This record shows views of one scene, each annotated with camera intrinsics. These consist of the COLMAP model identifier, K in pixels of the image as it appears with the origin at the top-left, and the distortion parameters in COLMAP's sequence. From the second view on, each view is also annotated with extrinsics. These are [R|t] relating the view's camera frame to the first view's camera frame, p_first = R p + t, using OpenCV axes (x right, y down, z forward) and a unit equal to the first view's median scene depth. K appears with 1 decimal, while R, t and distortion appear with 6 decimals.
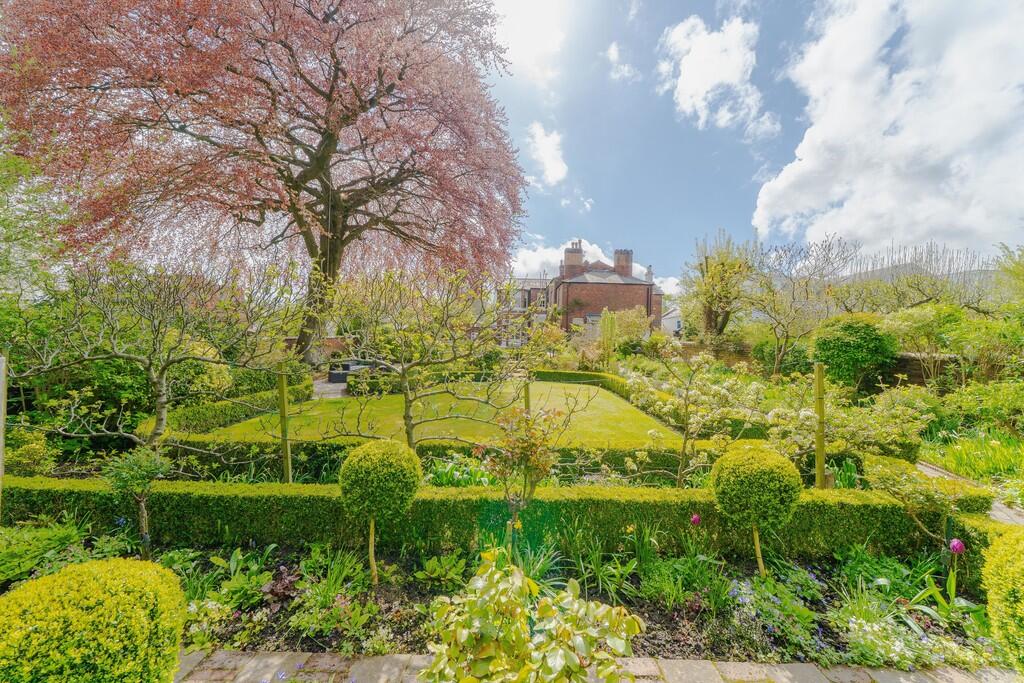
lens RADIAL K [[348.1, 0, 515.0], [0, 348.1, 346.0], [0, 0, 1]] dist [-0.000900, -0.000170]
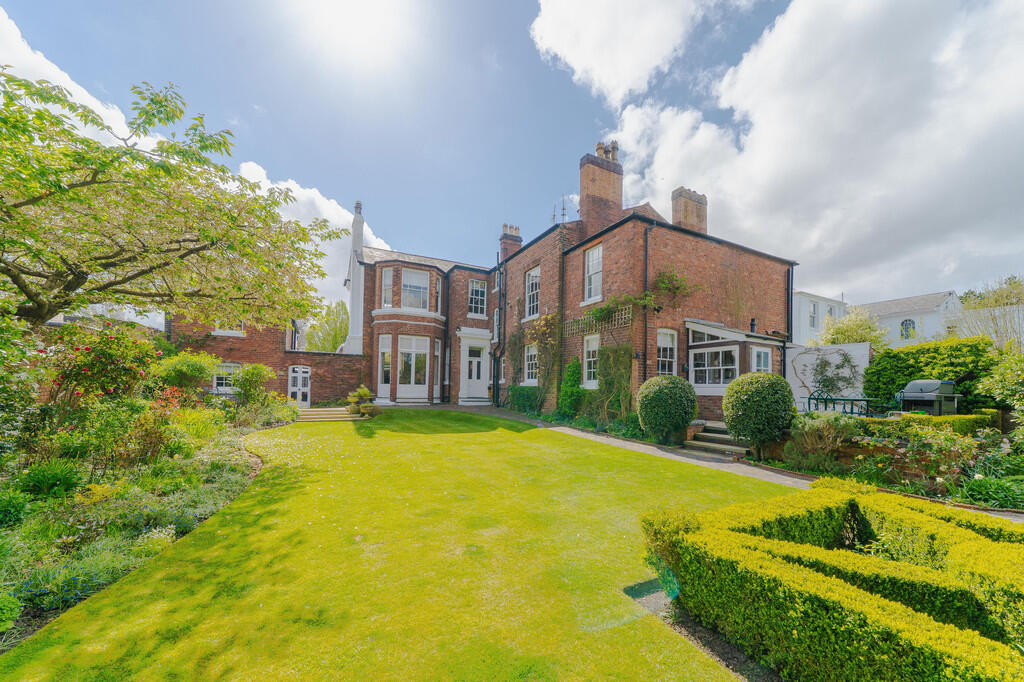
lens RADIAL K [[379.6, 0, 523.6], [0, 379.6, 380.2], [0, 0, 1]] dist [0.000184, 0.000195]
pose [[0.895329, 0.007398, 0.445343, -0.113198], [0.001077, 0.999823, -0.018773, -0.022745], [-0.445403, 0.017287, 0.895163, 0.729734]]
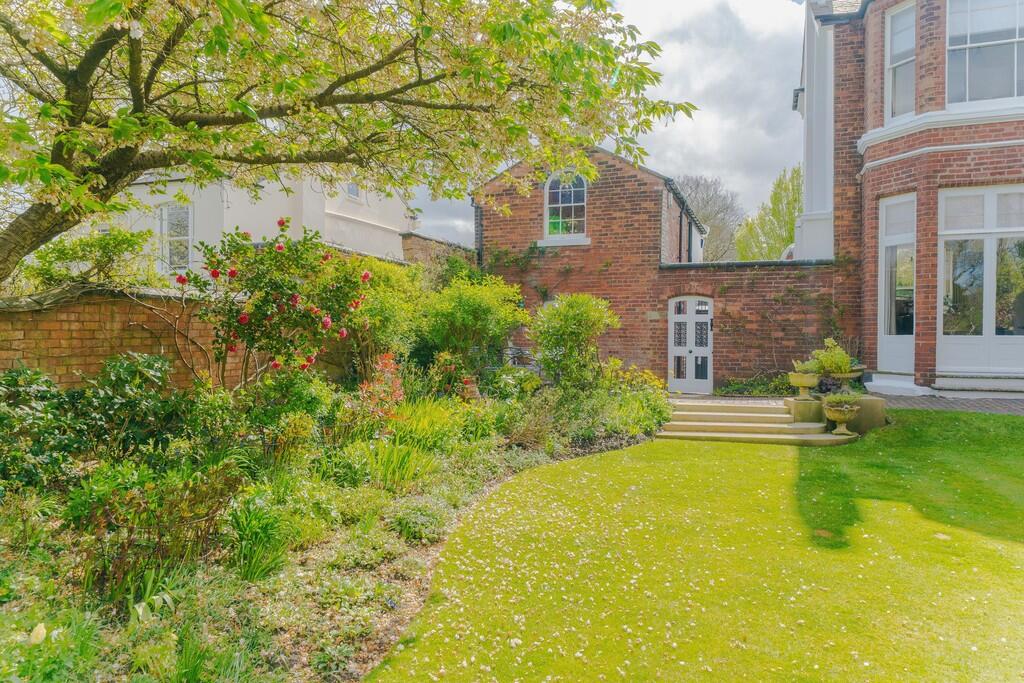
lens RADIAL K [[730.6, 0, 511.1], [0, 730.6, 341.2], [0, 0, 1]] dist [0.004507, -0.000521]
pose [[0.928639, -0.013700, -0.370733, -0.091649], [0.011298, 0.999899, -0.008651, -0.024077], [0.370814, 0.003845, 0.928699, 0.906196]]
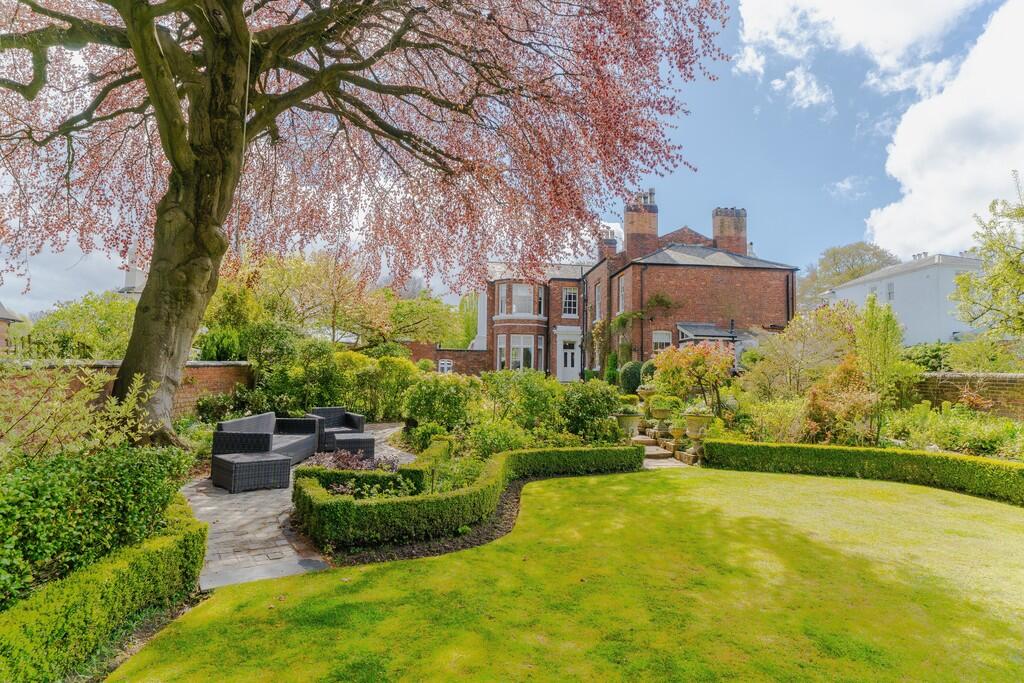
lens RADIAL K [[574.2, 0, 513.2], [0, 574.2, 337.0], [0, 0, 1]] dist [-0.007016, -0.000583]
pose [[0.997180, -0.001038, 0.075033, -0.108588], [0.007297, 0.996508, -0.083181, -0.000231], [-0.074685, 0.083494, 0.993706, 0.155816]]
